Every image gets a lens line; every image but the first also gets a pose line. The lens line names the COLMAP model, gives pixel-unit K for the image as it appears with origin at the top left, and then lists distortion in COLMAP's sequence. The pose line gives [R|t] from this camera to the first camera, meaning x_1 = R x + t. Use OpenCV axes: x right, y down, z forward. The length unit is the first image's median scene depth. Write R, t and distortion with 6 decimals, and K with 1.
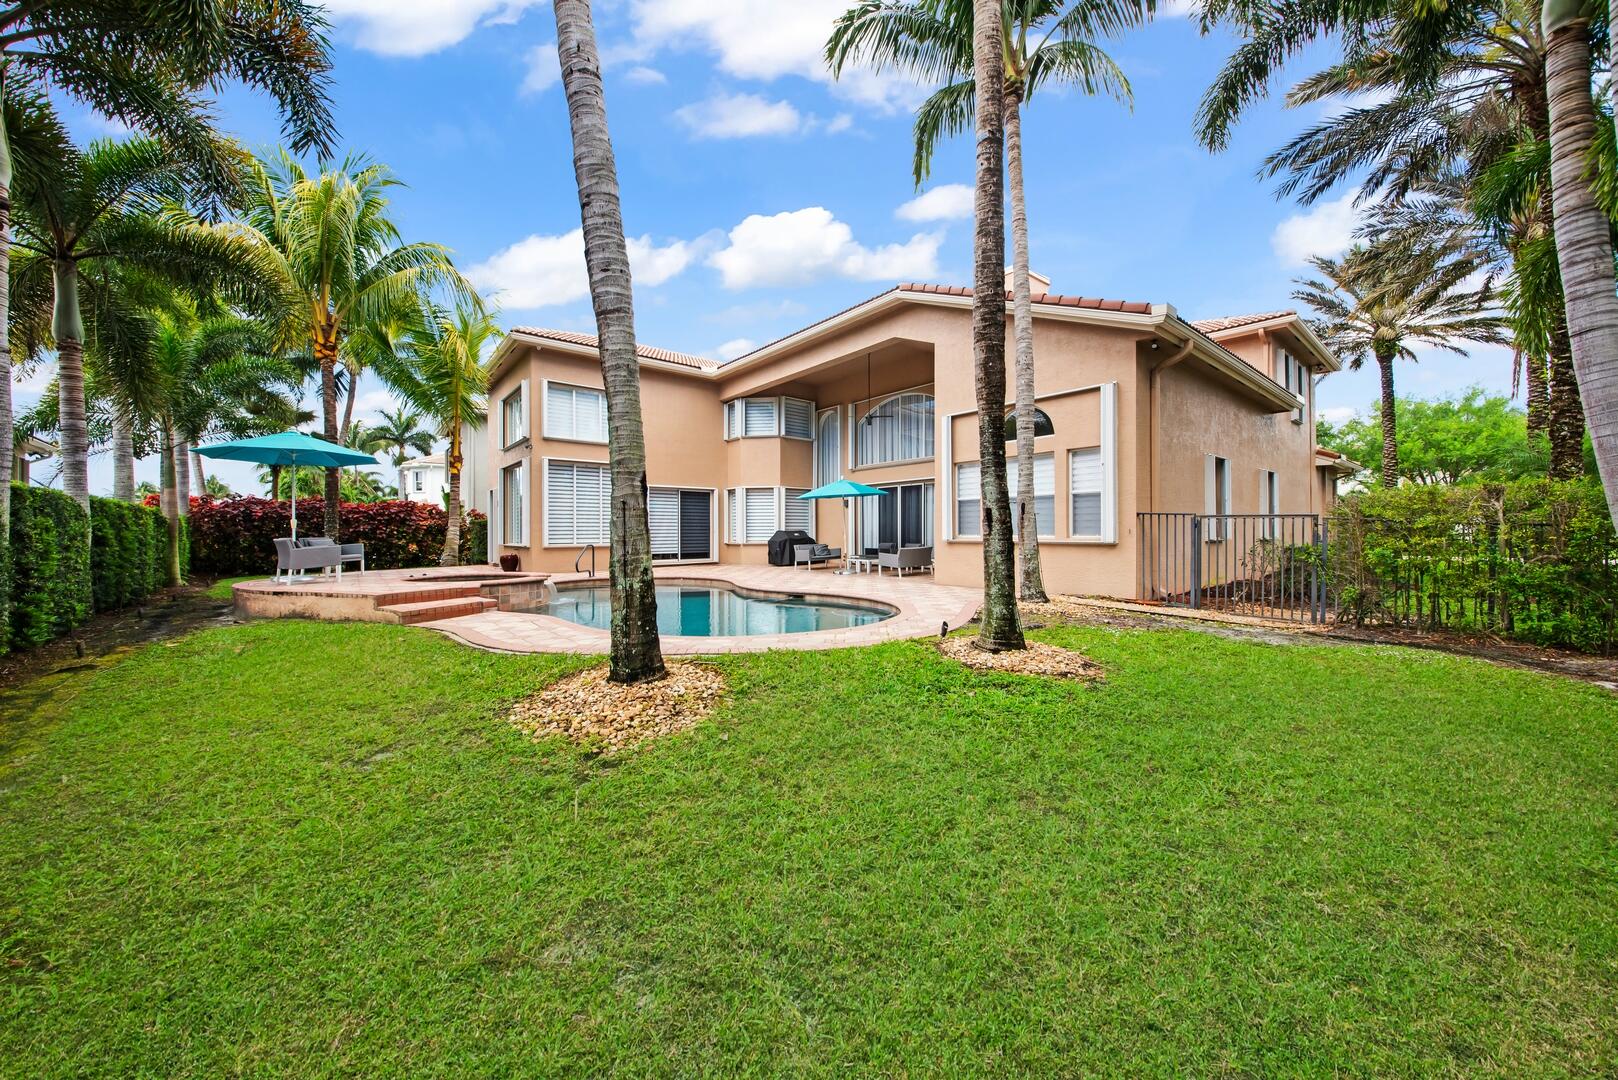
lens RADIAL K [[588.9, 0, 808.4], [0, 588.9, 535.1], [0, 0, 1]] dist [-0.014014, -0.000420]
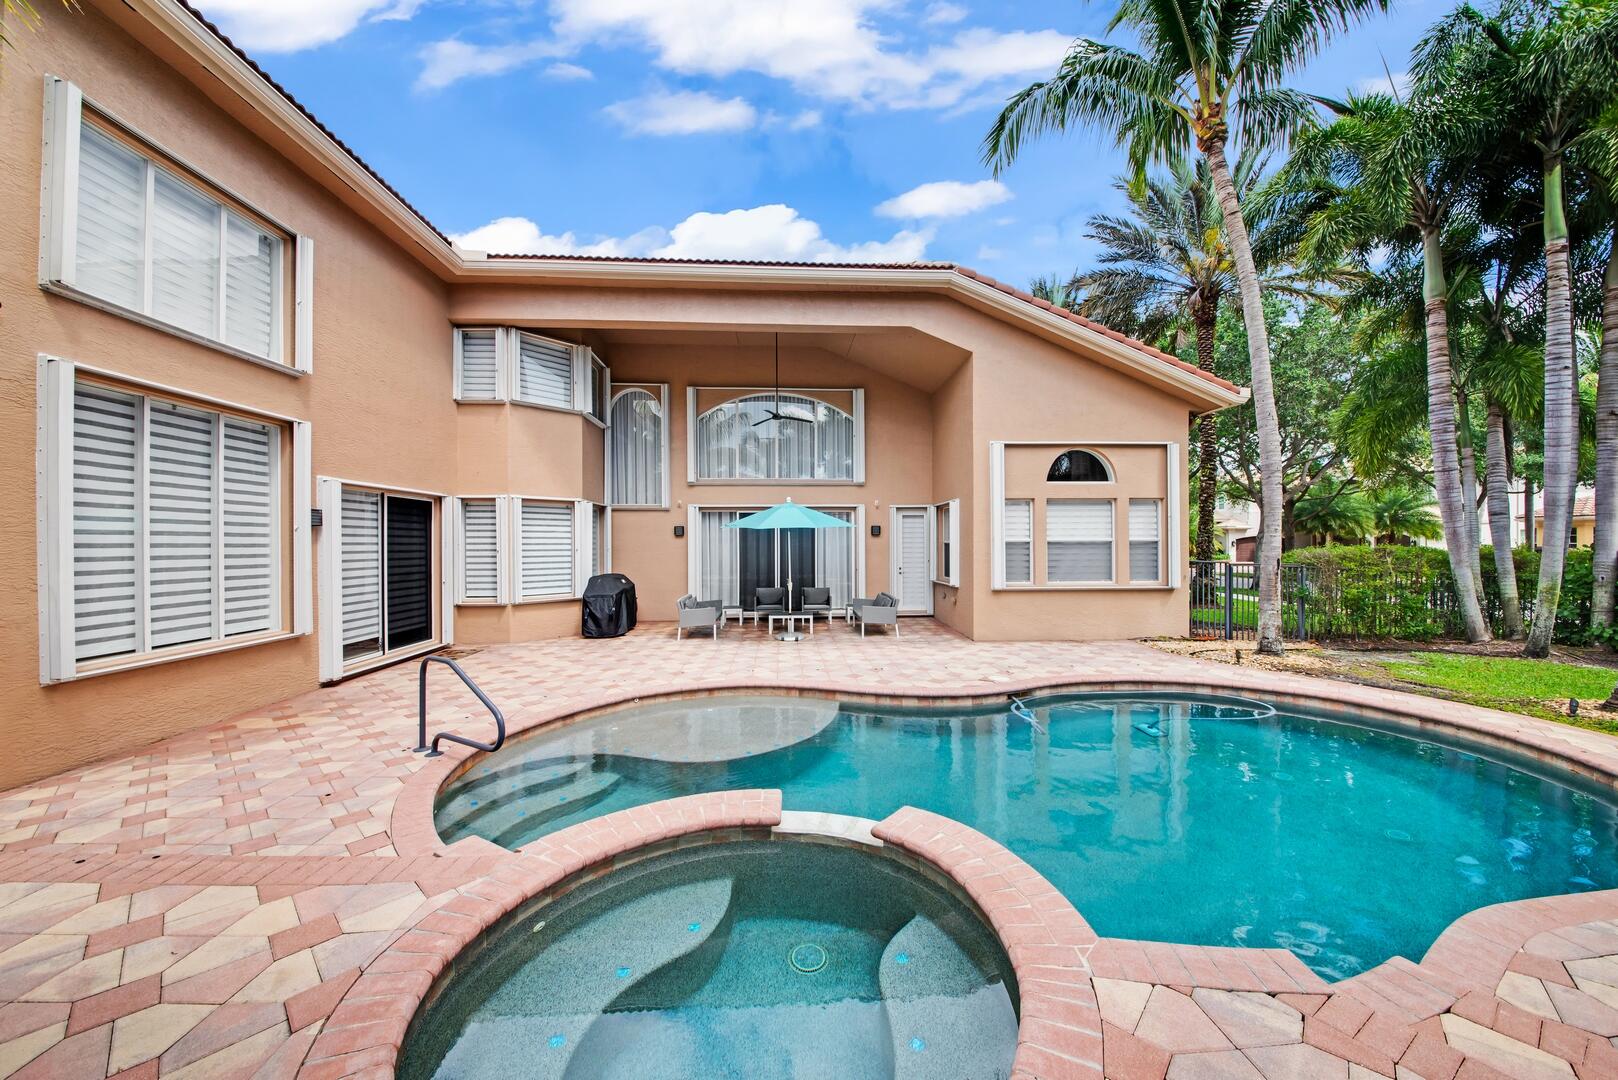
lens RADIAL K [[588.9, 0, 812.2], [0, 588.9, 541.4], [0, 0, 1]] dist [-0.014014, -0.000420]
pose [[0.561036, -0.000091, 0.827791, -0.436953], [0.006117, 0.999973, -0.004036, -0.040527], [-0.827769, 0.007328, 0.561022, 0.525046]]
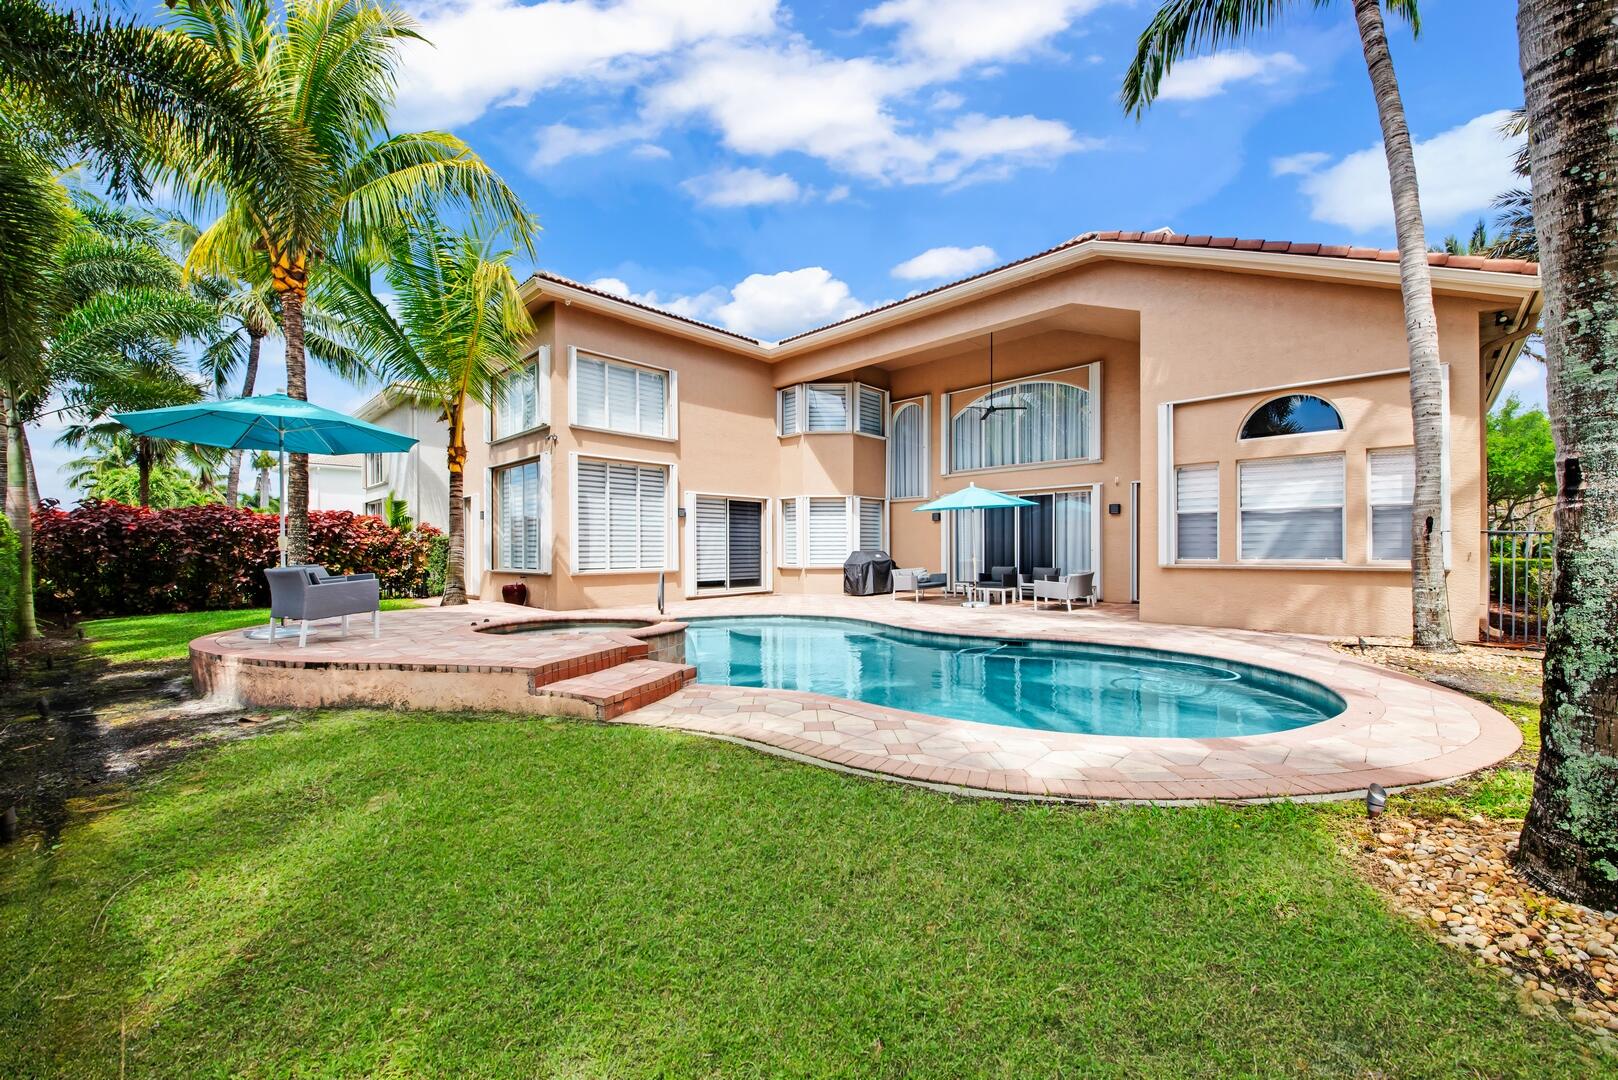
lens RADIAL K [[653.1, 0, 802.2], [0, 653.1, 552.7], [0, 0, 1]] dist [-0.008792, -0.000064]
pose [[0.993561, -0.000140, 0.113300, -0.236426], [0.000544, 0.999994, -0.003529, -0.003493], [-0.113299, 0.003568, 0.993555, 0.144104]]
